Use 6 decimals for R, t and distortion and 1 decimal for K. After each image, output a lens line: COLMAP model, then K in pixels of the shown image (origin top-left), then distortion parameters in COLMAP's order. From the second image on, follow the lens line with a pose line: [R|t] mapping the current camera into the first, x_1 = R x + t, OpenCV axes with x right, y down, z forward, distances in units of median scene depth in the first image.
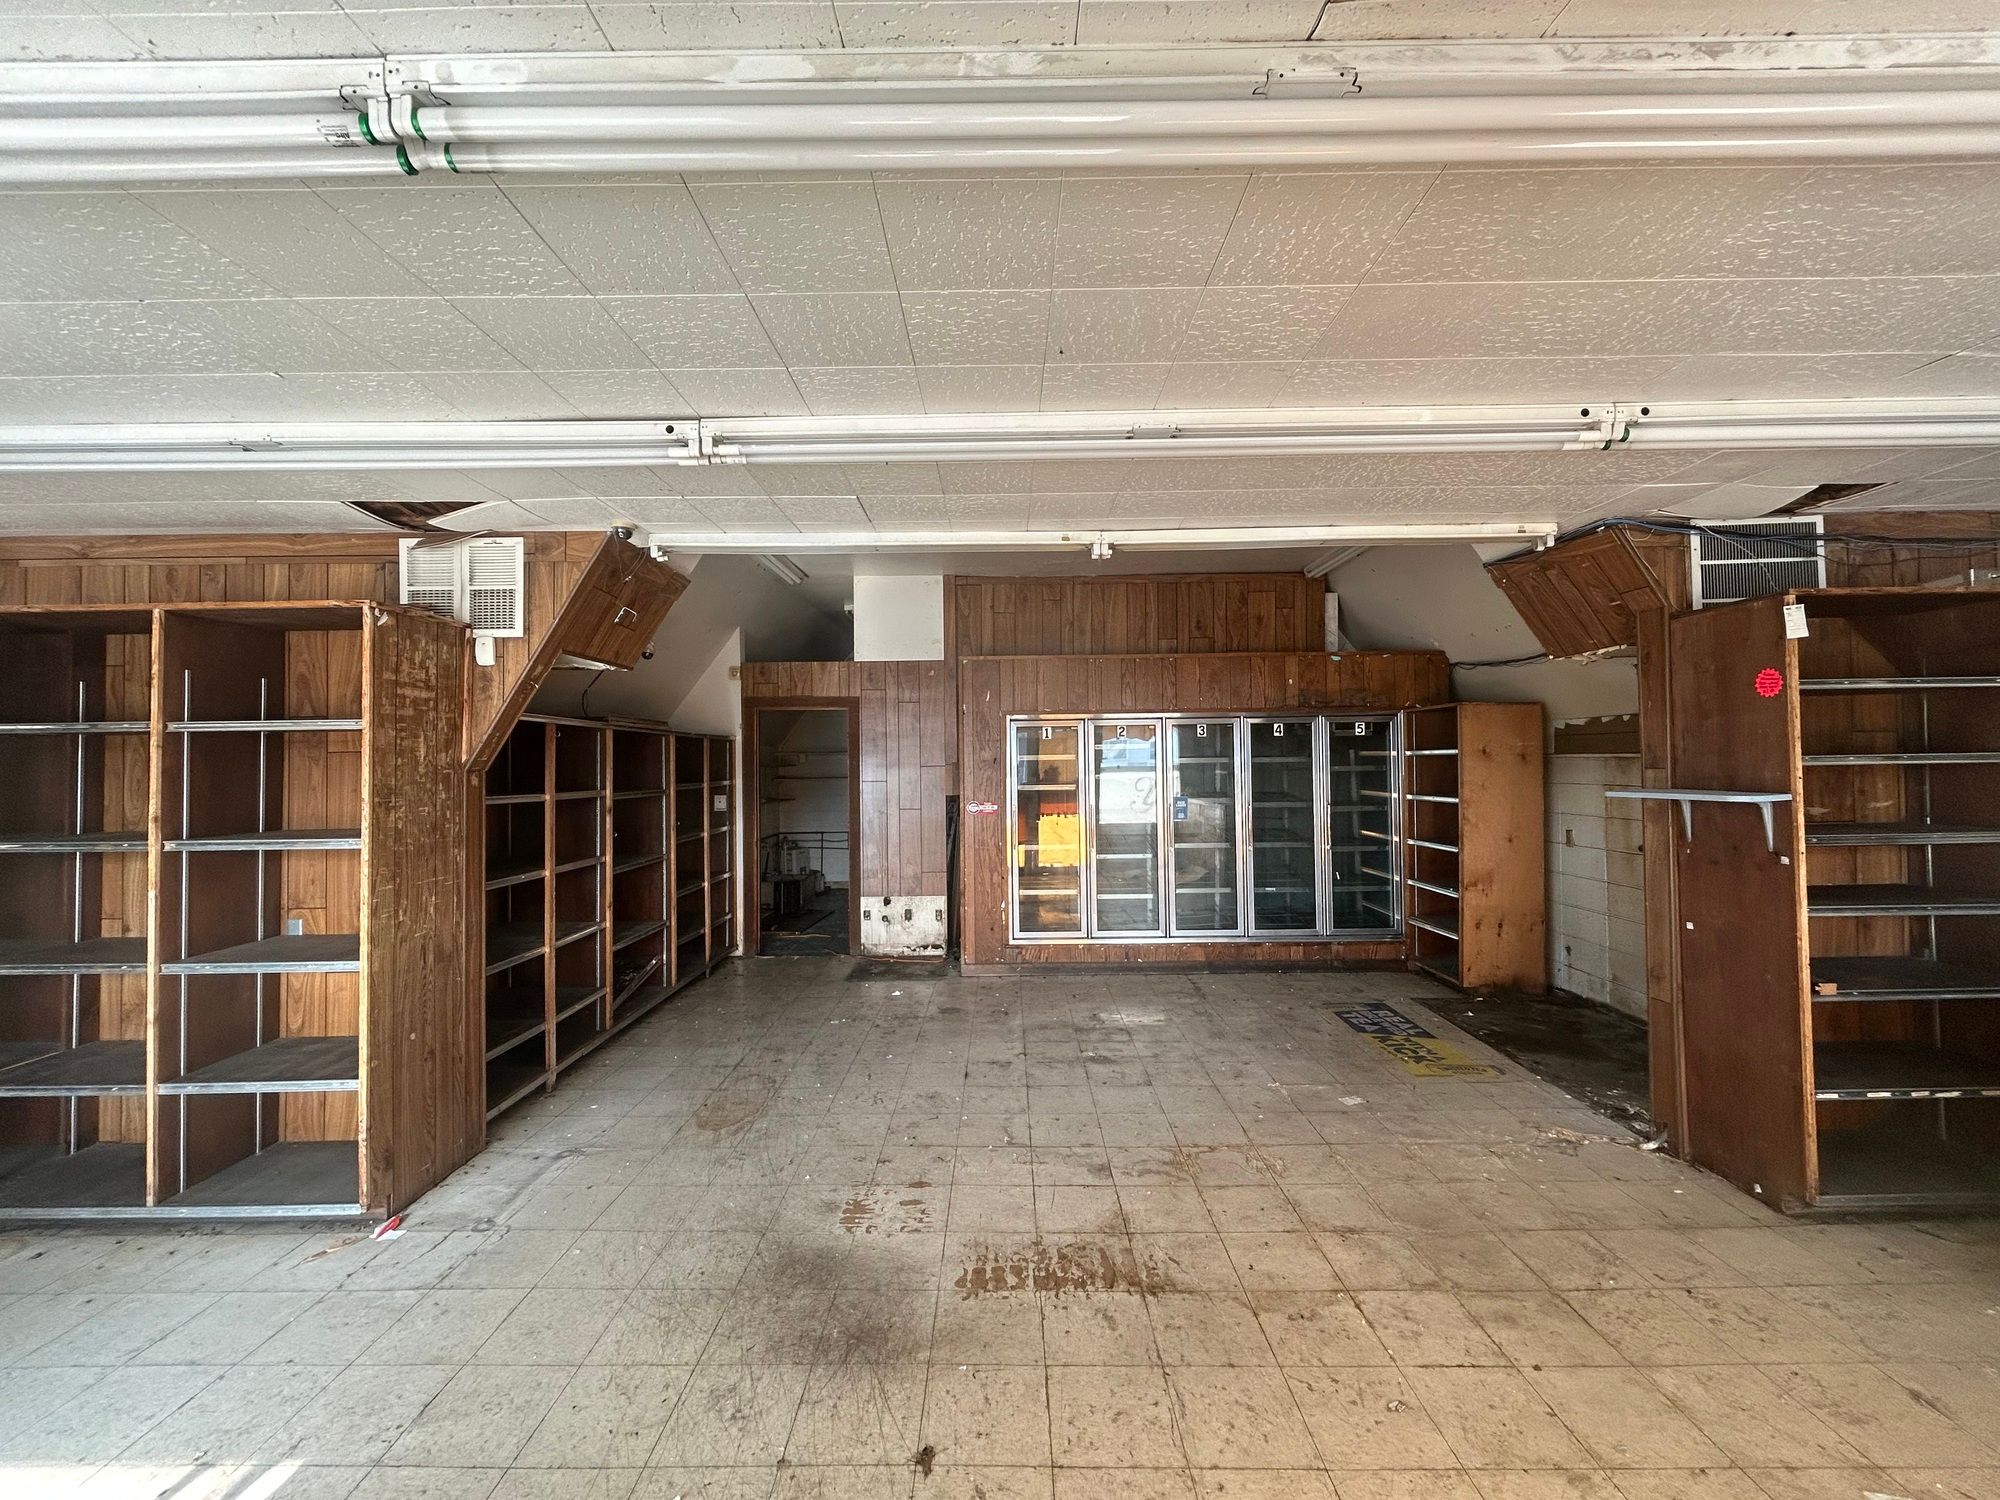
lens RADIAL K [[811.9, 0, 994.5], [0, 811.9, 749.8], [0, 0, 1]] dist [0.002250, 0.000220]
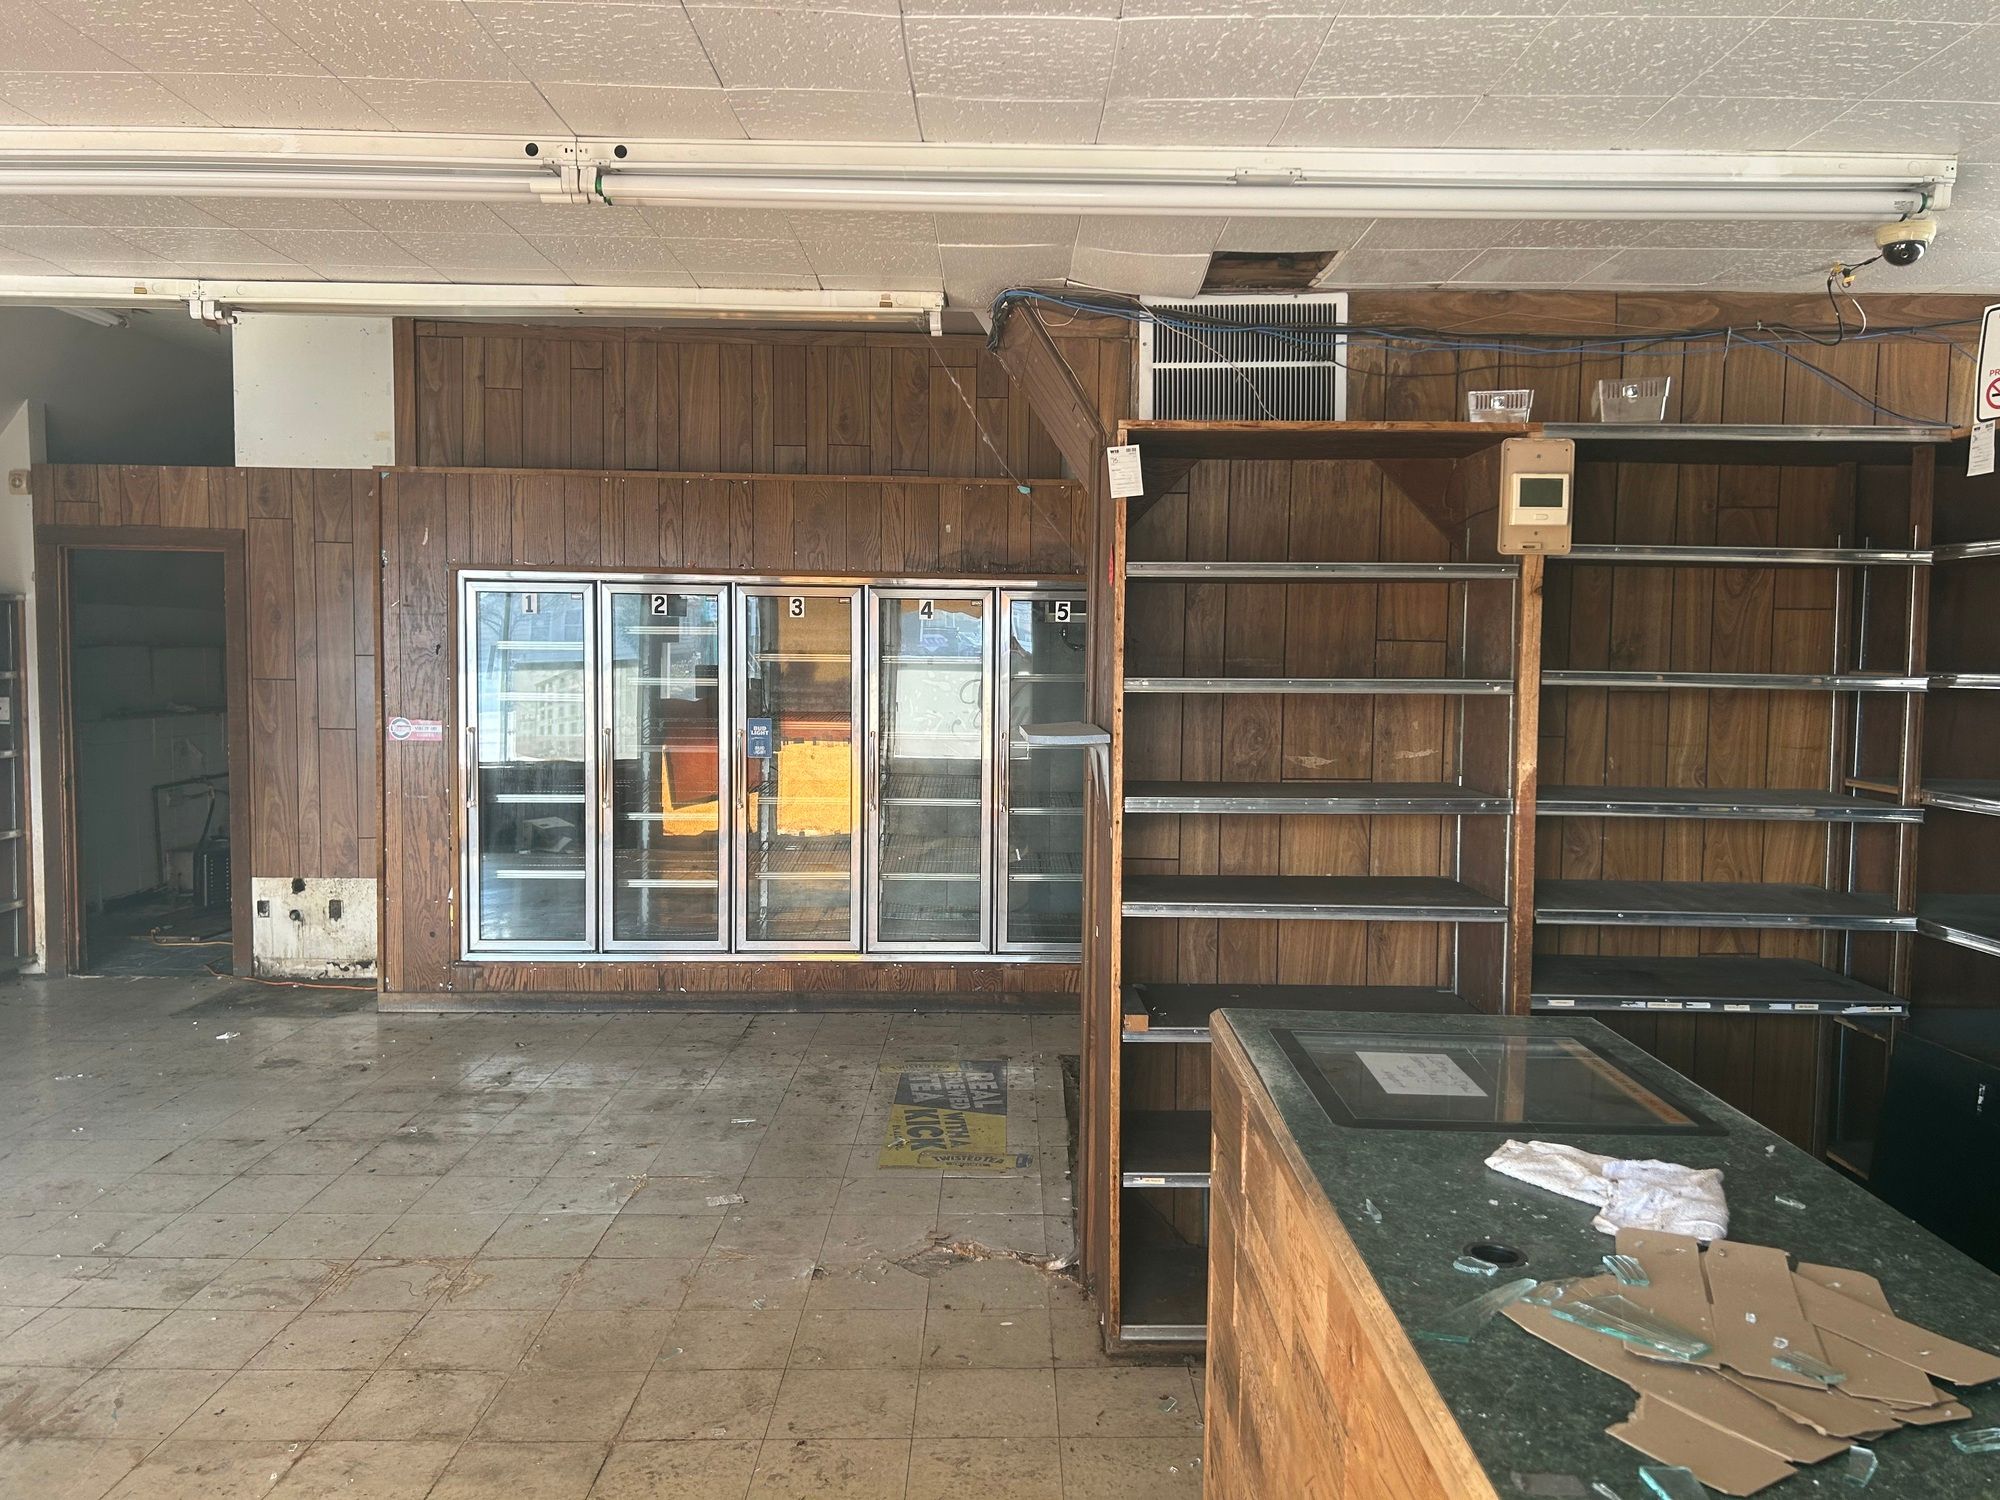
lens RADIAL K [[1507.1, 0, 1020.4], [0, 1507.1, 744.6], [0, 0, 1]] dist [0.060354, -0.059198]
pose [[0.999511, 0.023645, 0.020471, 0.525777], [-0.025180, 0.996612, 0.078295, -0.018728], [-0.018550, -0.078772, 0.996720, -0.133068]]
